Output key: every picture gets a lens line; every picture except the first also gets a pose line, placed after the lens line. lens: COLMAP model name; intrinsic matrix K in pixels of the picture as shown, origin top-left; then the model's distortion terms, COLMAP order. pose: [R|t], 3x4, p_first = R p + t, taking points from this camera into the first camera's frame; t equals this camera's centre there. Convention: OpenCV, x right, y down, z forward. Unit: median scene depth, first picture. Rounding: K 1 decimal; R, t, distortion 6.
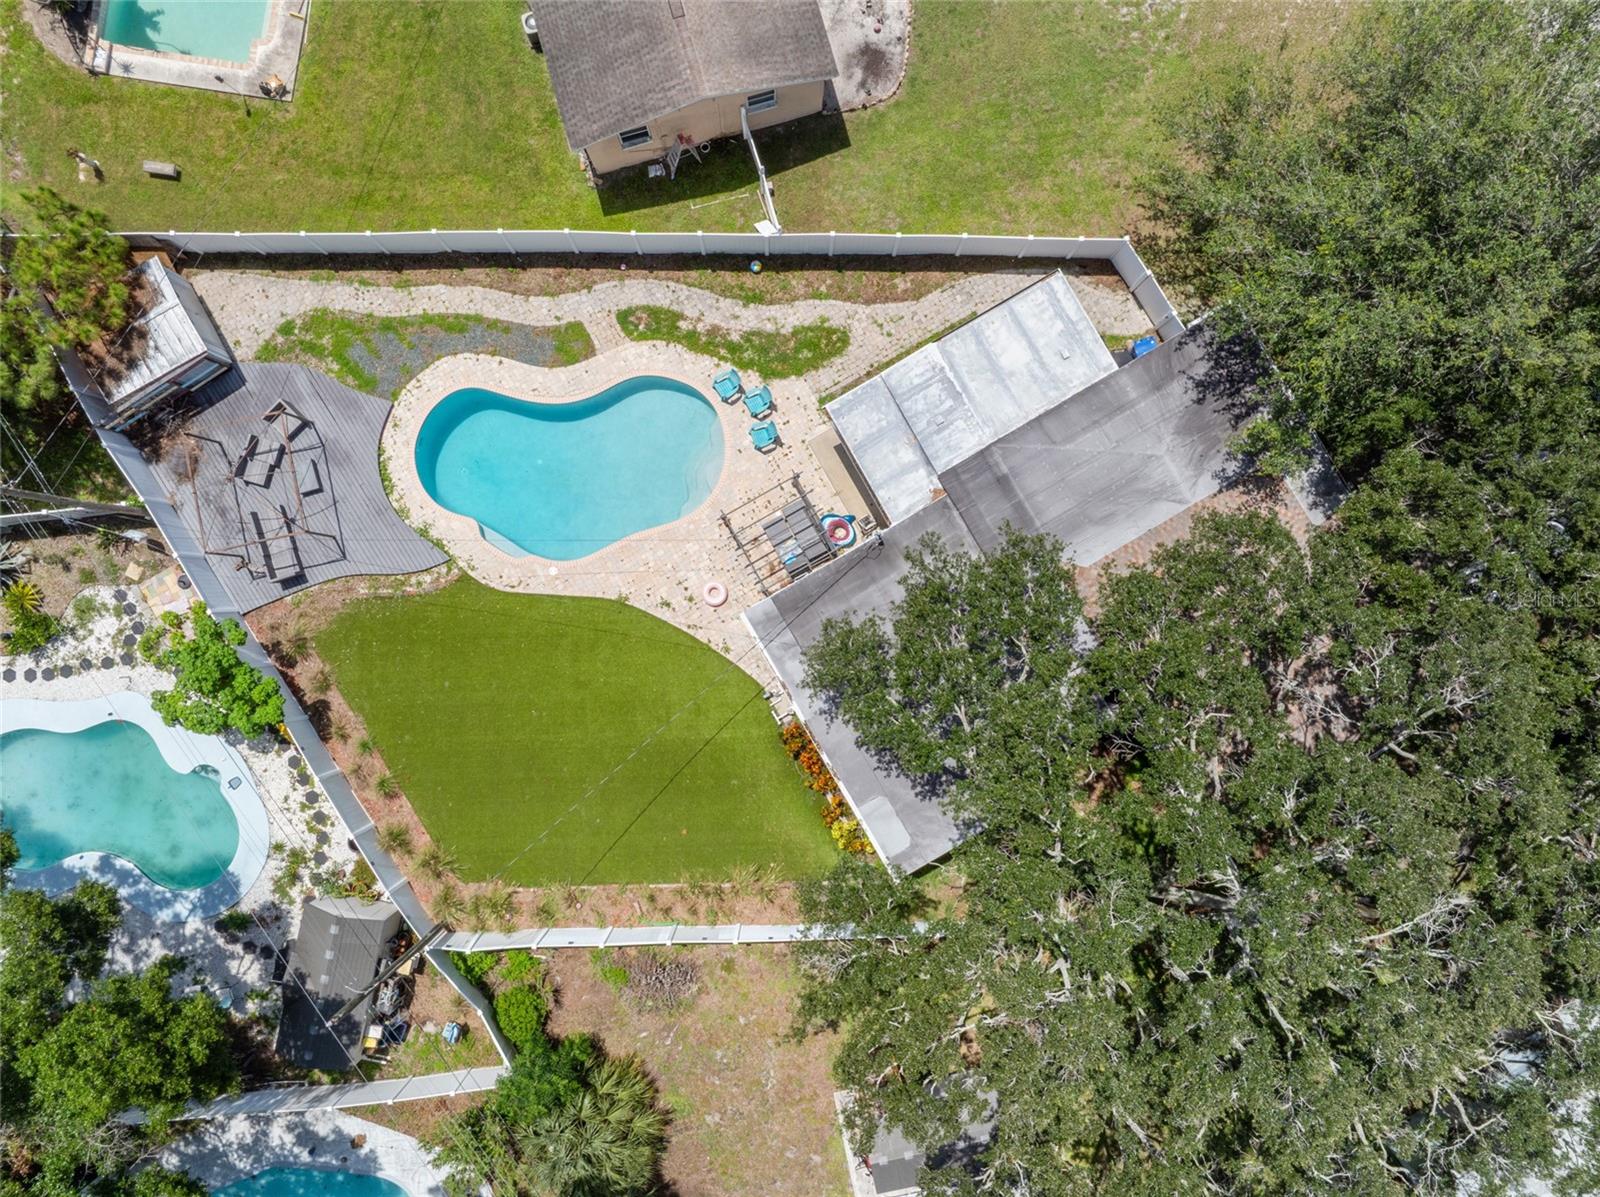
lens RADIAL K [[1197.7, 0, 800.0], [0, 1197.7, 598.5], [0, 0, 1]] dist [-0.003297, -0.001804]
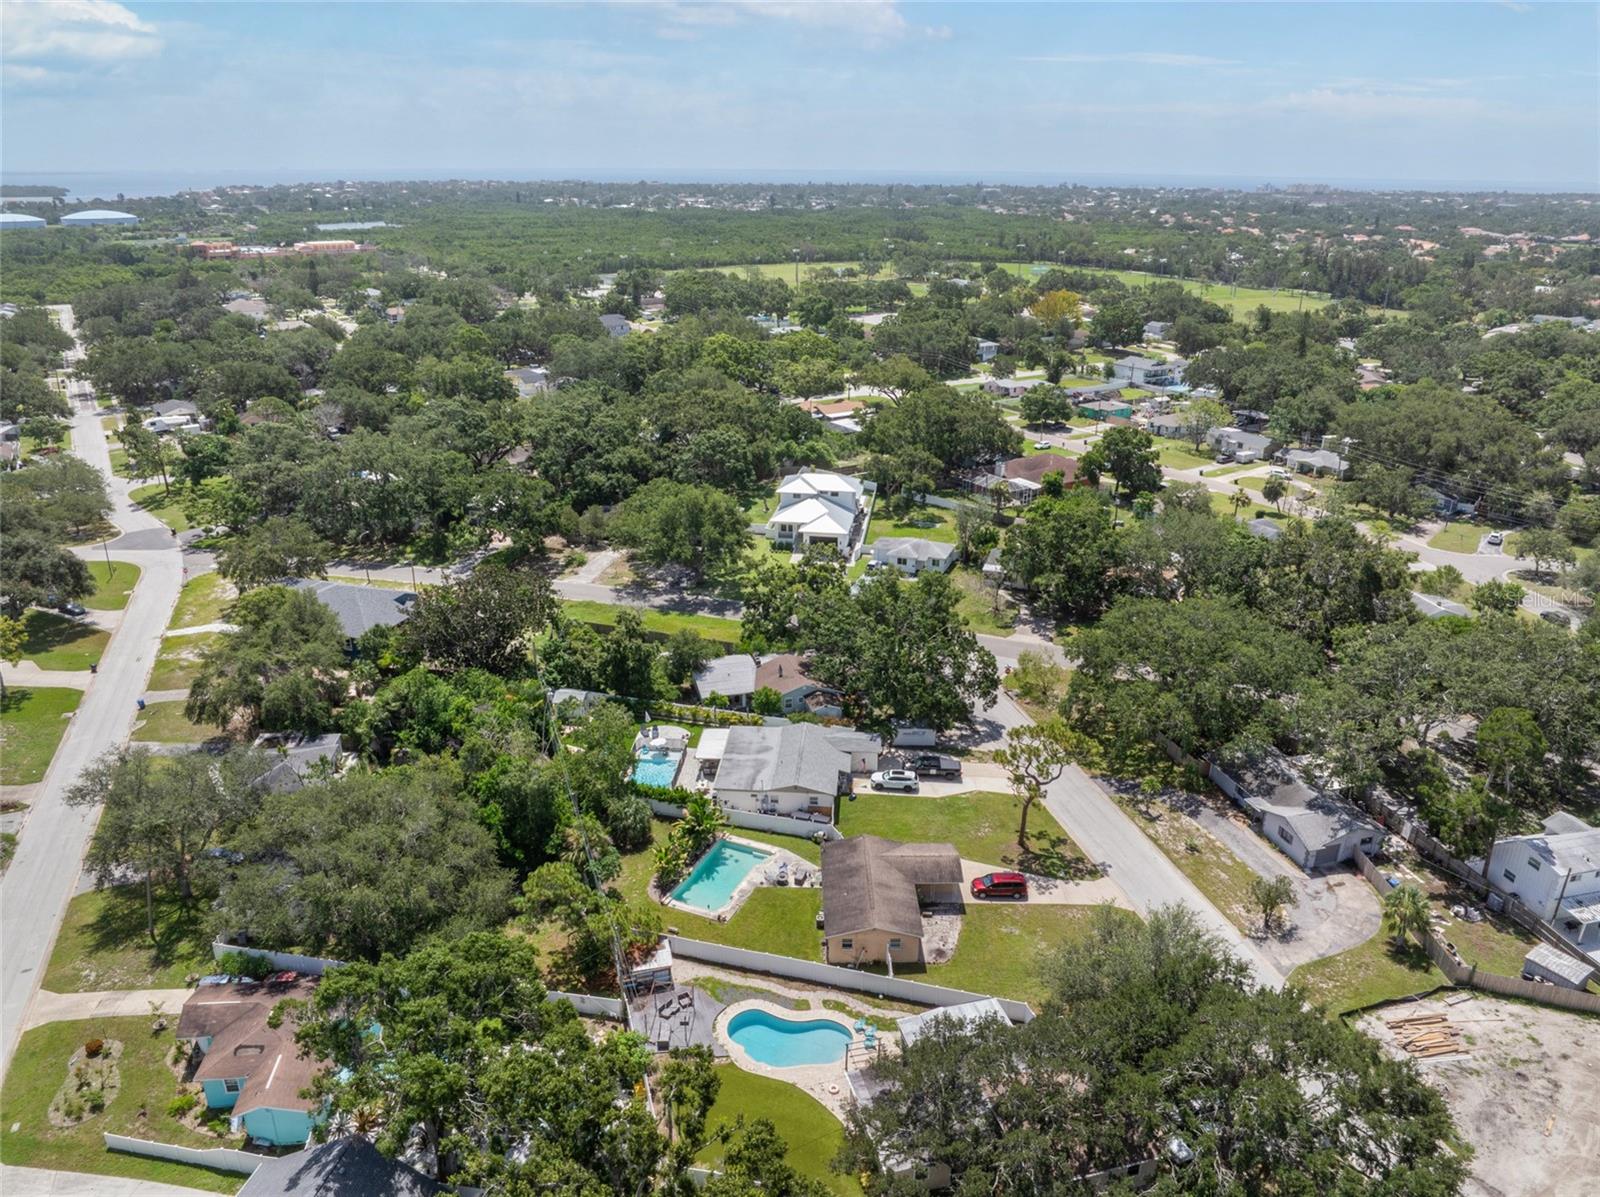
lens RADIAL K [[1197.7, 0, 800.0], [0, 1197.7, 598.5], [0, 0, 1]] dist [-0.003297, -0.001804]
pose [[0.963355, 0.127370, -0.236058, 0.287778], [-0.267443, 0.388786, -0.881658, 1.668804], [-0.020521, 0.912482, 0.408603, -0.799363]]
